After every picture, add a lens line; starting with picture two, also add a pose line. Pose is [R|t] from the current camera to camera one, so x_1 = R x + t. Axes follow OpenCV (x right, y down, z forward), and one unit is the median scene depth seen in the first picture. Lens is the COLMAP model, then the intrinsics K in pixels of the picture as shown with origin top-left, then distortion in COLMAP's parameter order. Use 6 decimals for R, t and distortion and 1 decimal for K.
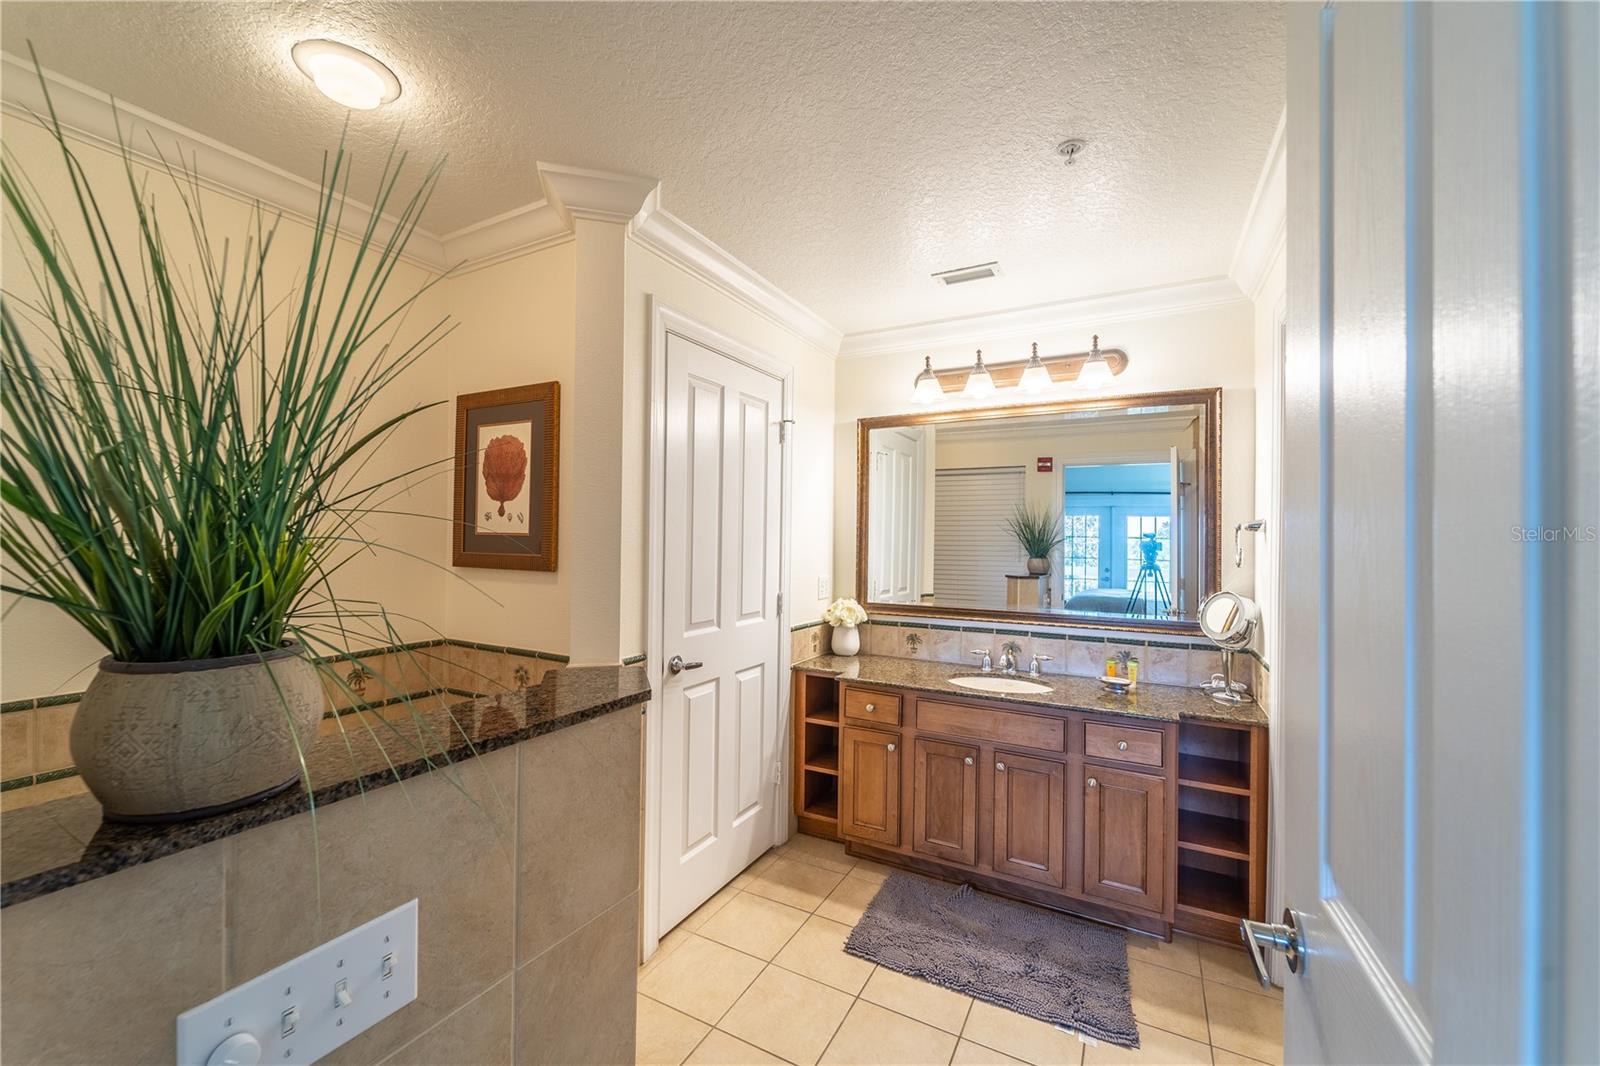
lens RADIAL K [[648.1, 0, 793.6], [0, 648.1, 548.8], [0, 0, 1]] dist [0.000868, -0.000787]
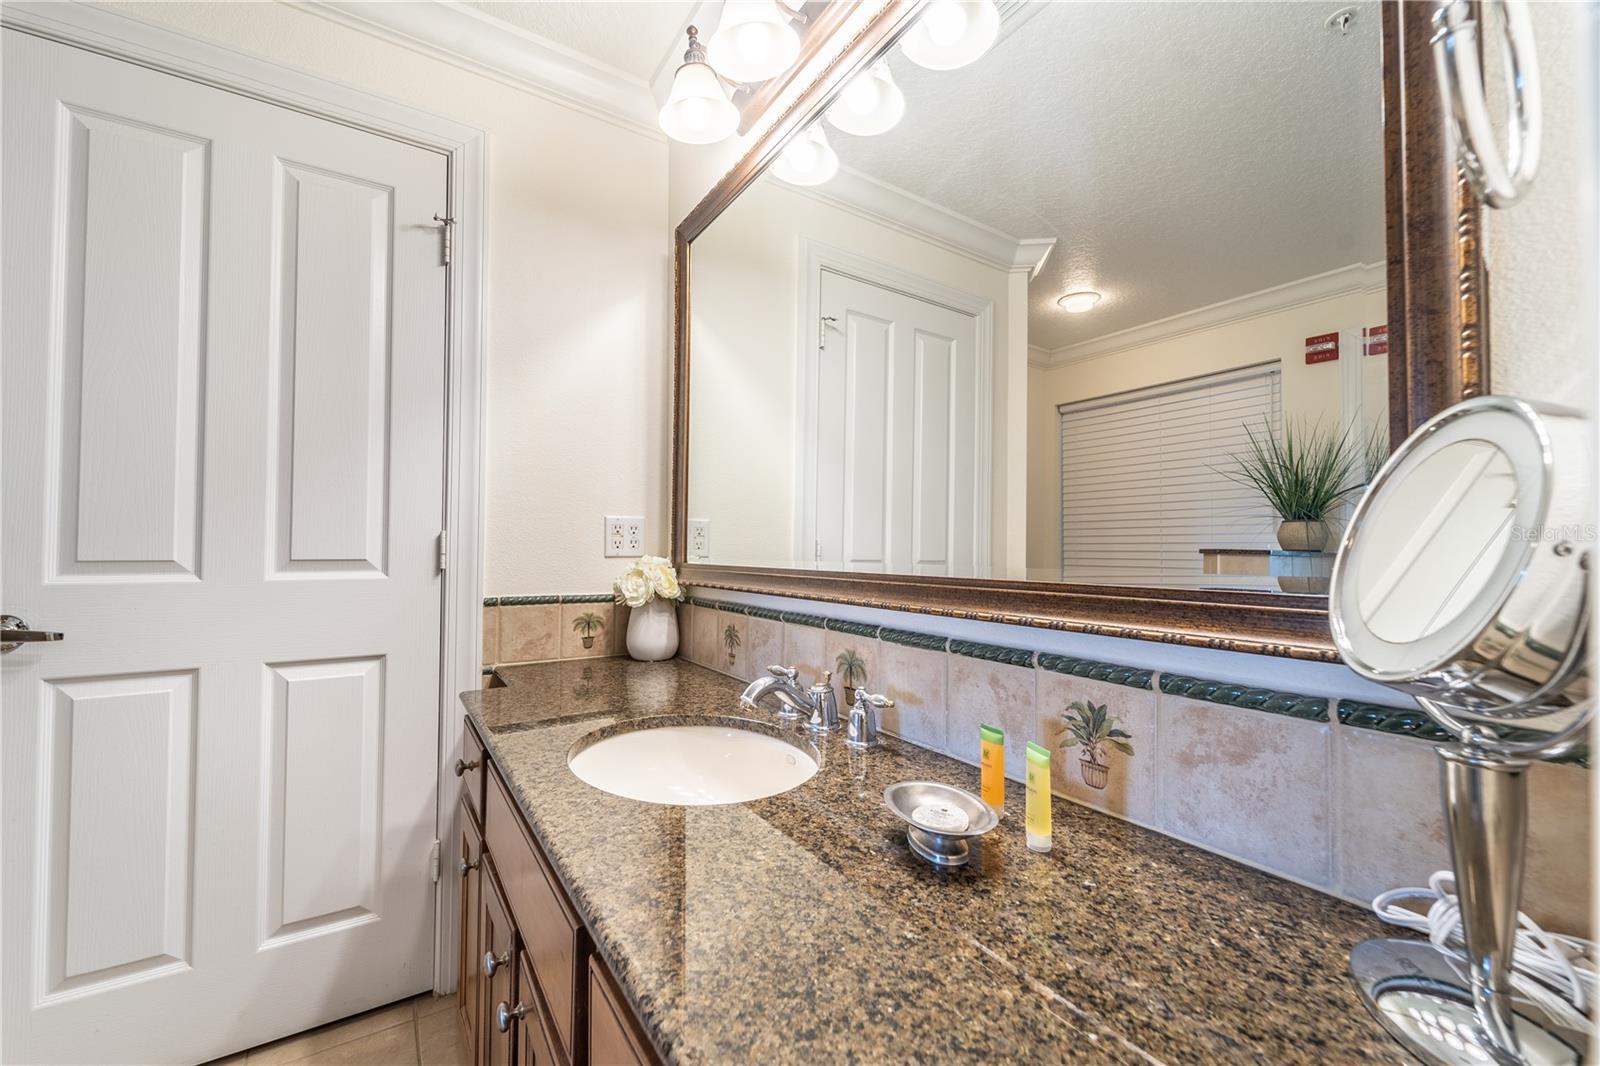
lens RADIAL K [[648.1, 0, 793.6], [0, 648.1, 548.8], [0, 0, 1]] dist [0.000868, -0.000787]
pose [[0.883528, -0.005724, -0.468344, 0.519943], [-0.003056, 0.999834, -0.017984, 0.094346], [0.468369, 0.017320, 0.883363, 0.675769]]
